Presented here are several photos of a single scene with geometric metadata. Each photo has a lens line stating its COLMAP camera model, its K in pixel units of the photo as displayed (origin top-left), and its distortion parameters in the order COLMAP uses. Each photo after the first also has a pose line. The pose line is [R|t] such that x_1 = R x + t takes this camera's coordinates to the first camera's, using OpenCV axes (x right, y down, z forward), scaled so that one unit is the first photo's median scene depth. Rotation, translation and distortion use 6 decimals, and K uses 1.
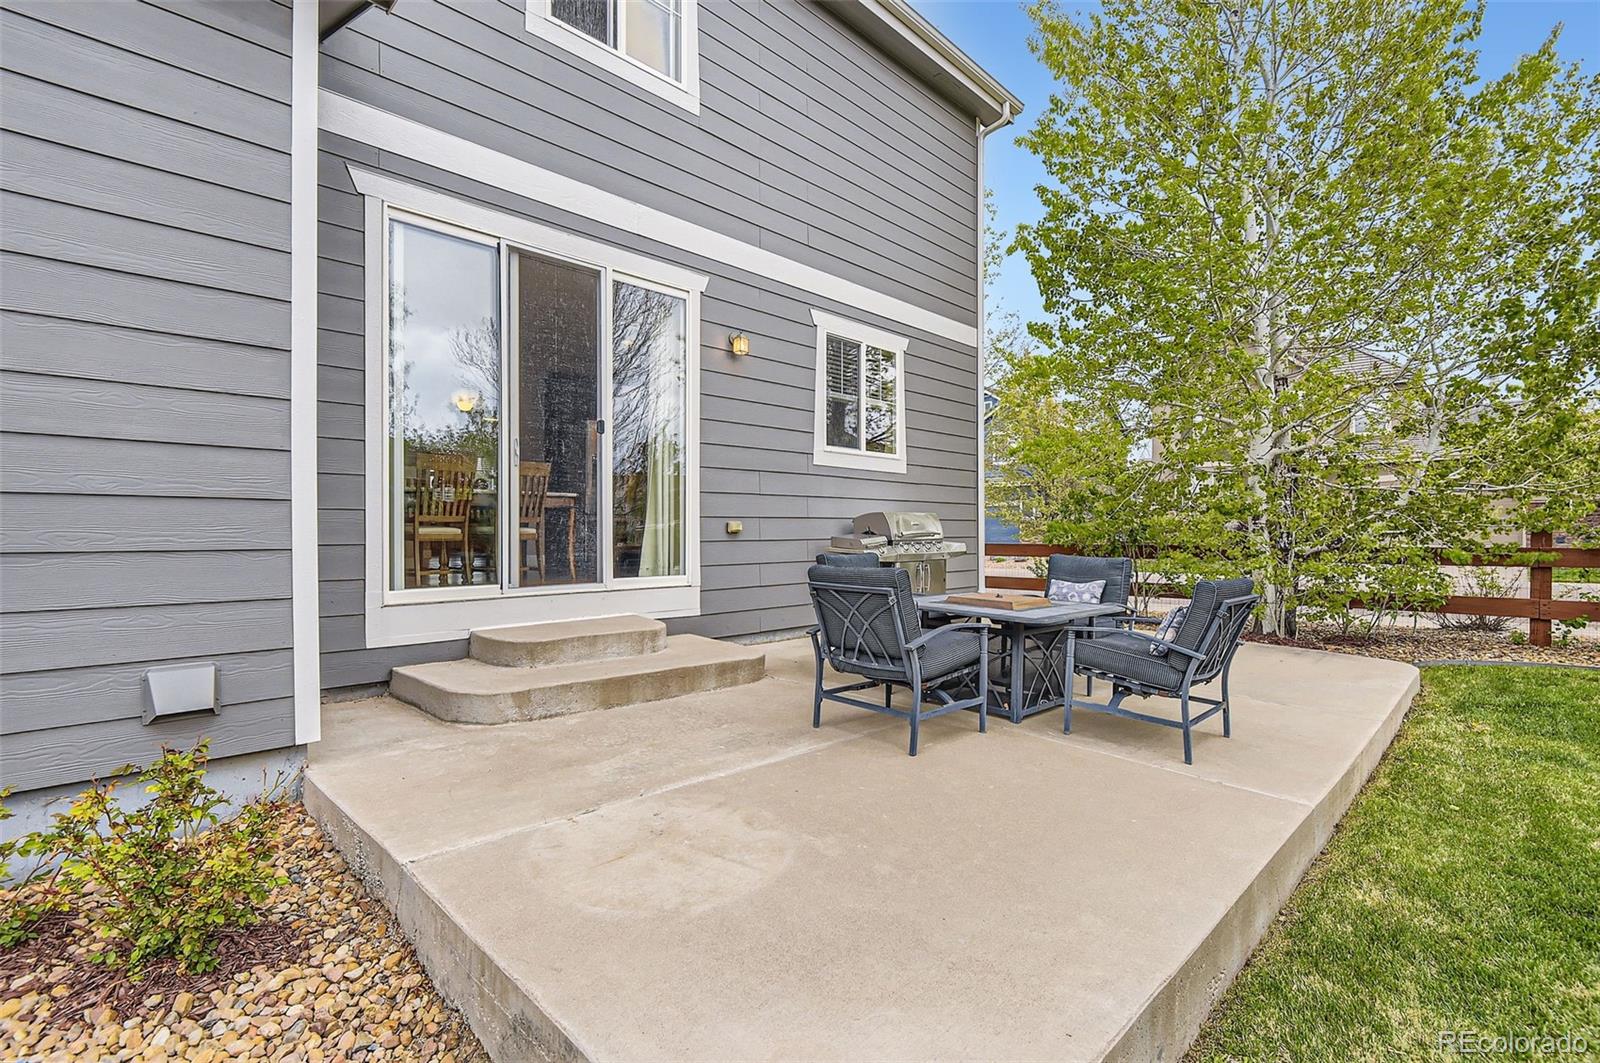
lens RADIAL K [[740.8, 0, 803.2], [0, 740.8, 536.0], [0, 0, 1]] dist [0.000644, -0.000406]
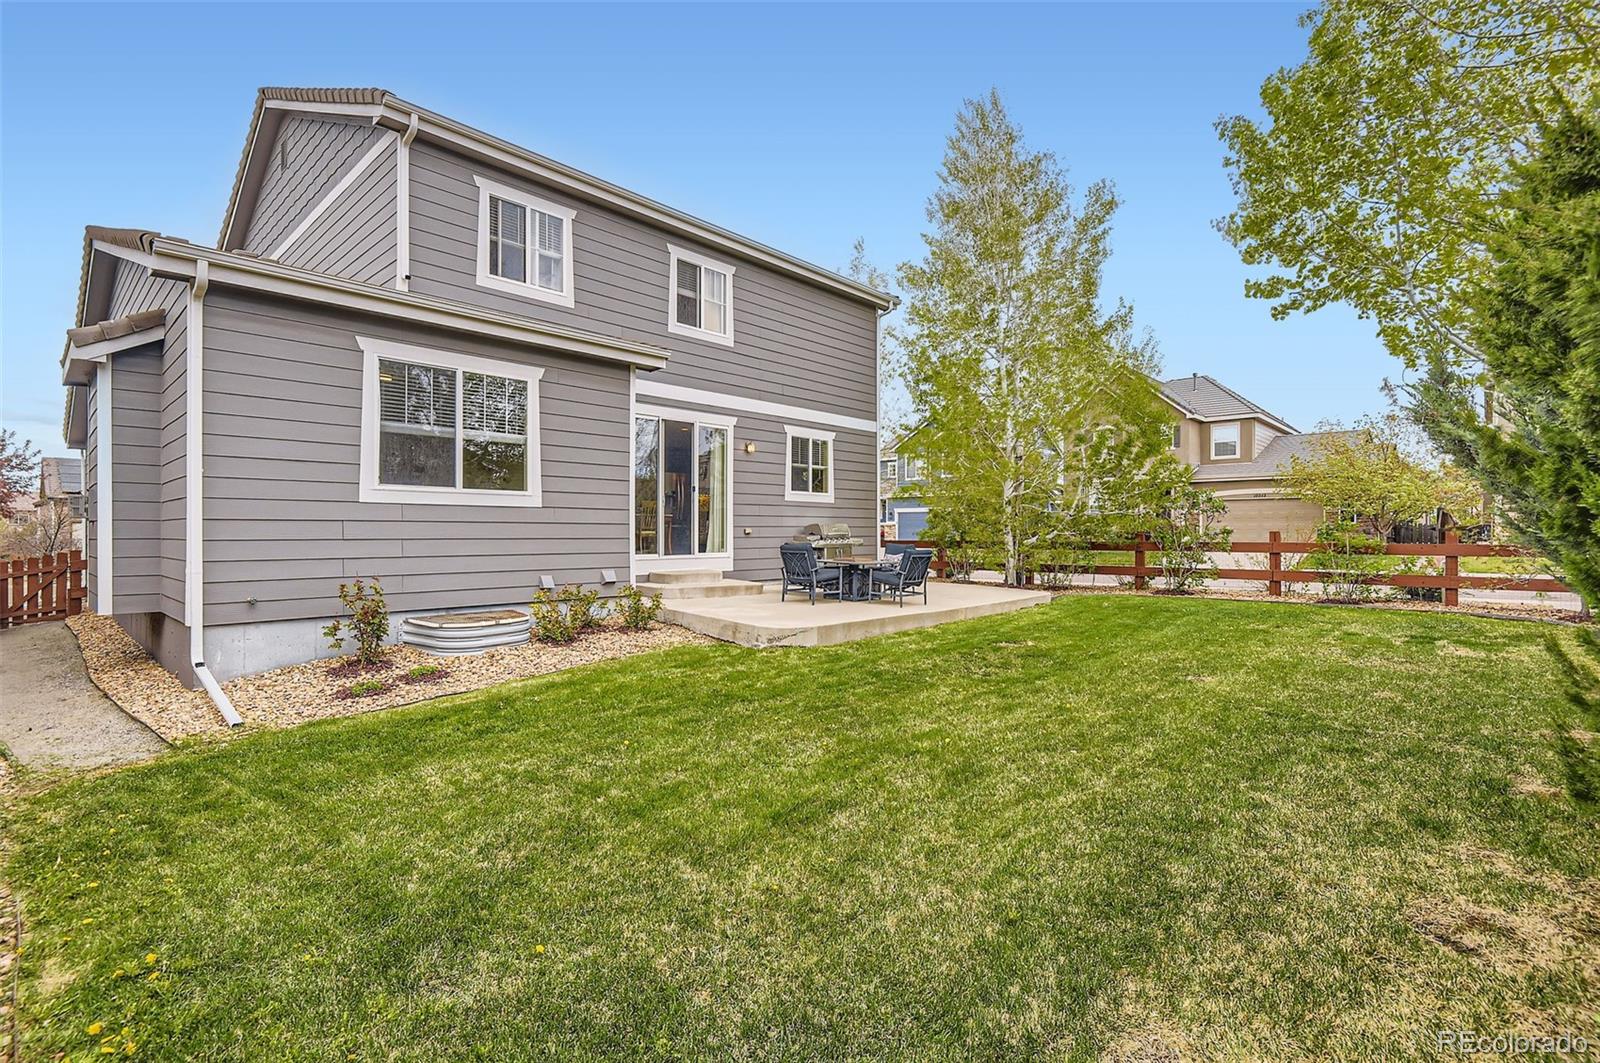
lens RADIAL K [[740.8, 0, 803.2], [0, 740.8, 536.0], [0, 0, 1]] dist [0.000644, -0.000406]
pose [[0.999639, 0.000849, 0.026844, 0.009258], [-0.000804, 0.999998, -0.001682, 0.005211], [-0.026845, 0.001660, 0.999638, -1.032943]]
